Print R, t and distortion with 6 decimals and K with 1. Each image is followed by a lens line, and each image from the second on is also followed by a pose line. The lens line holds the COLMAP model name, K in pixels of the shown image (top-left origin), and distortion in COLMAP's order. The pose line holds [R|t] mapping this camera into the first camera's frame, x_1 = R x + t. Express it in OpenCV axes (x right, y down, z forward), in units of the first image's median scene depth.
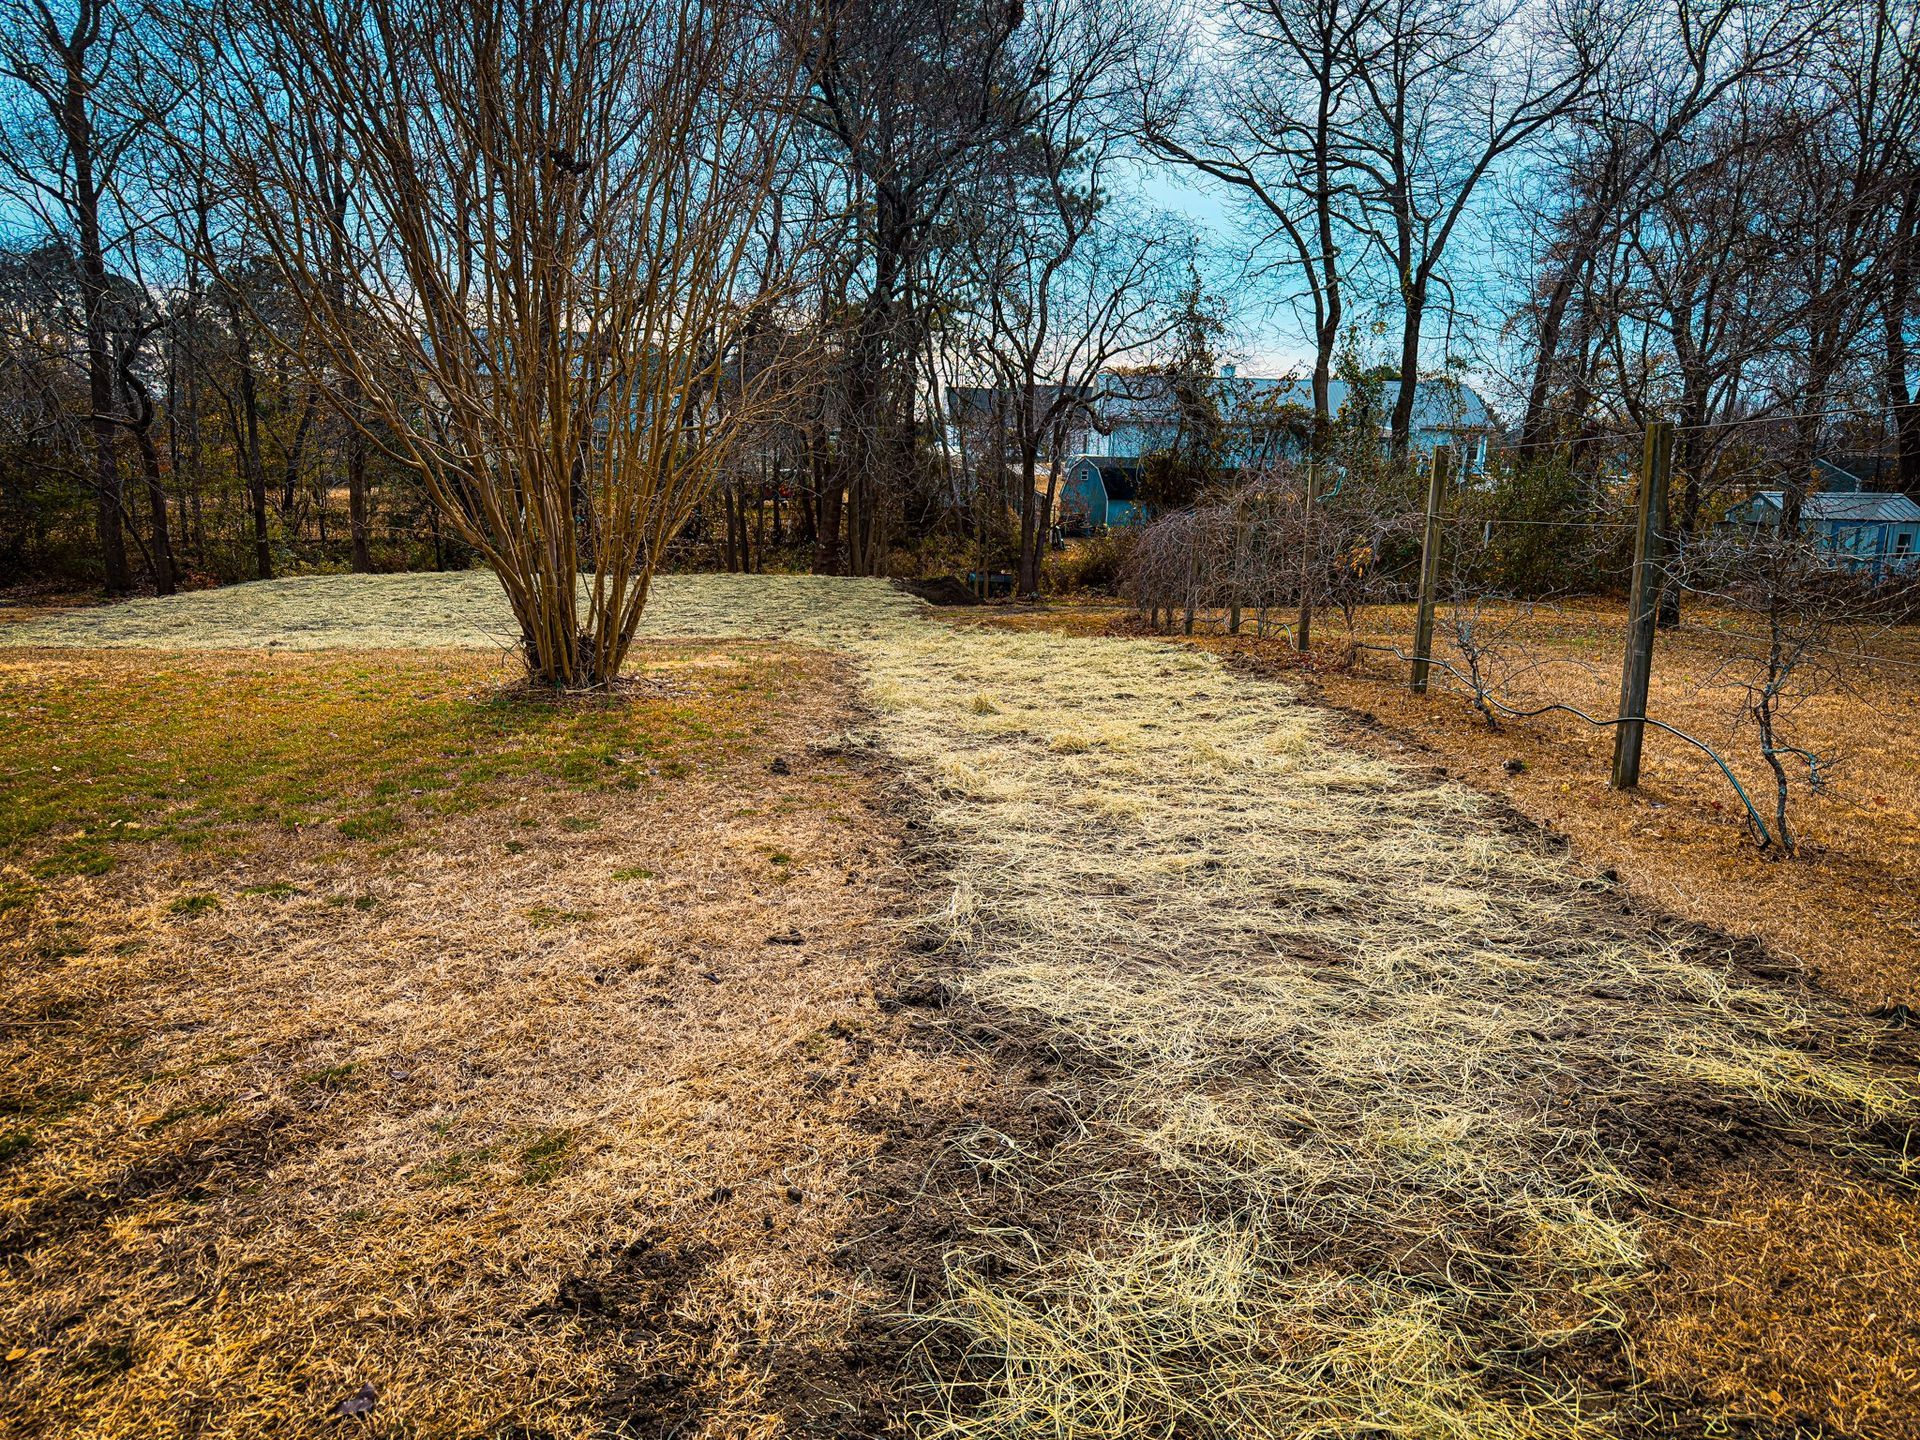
lens RADIAL K [[1366.6, 0, 967.0], [0, 1366.6, 723.8], [0, 0, 1]] dist [0.031456, -0.042421]
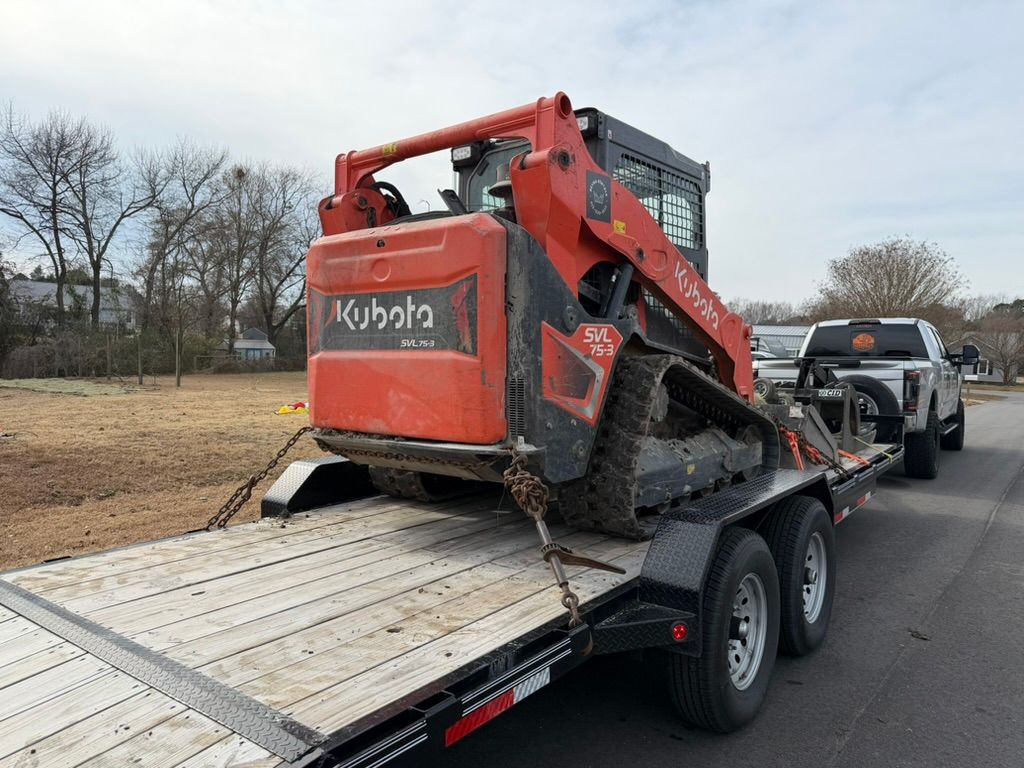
lens RADIAL K [[728.8, 0, 515.9], [0, 728.8, 379.4], [0, 0, 1]] dist [0.031456, -0.042421]
pose [[0.676806, -0.045224, 0.734771, -0.182396], [0.113004, 0.992664, -0.042993, 0.063408], [-0.727437, 0.112130, 0.676951, -0.543670]]
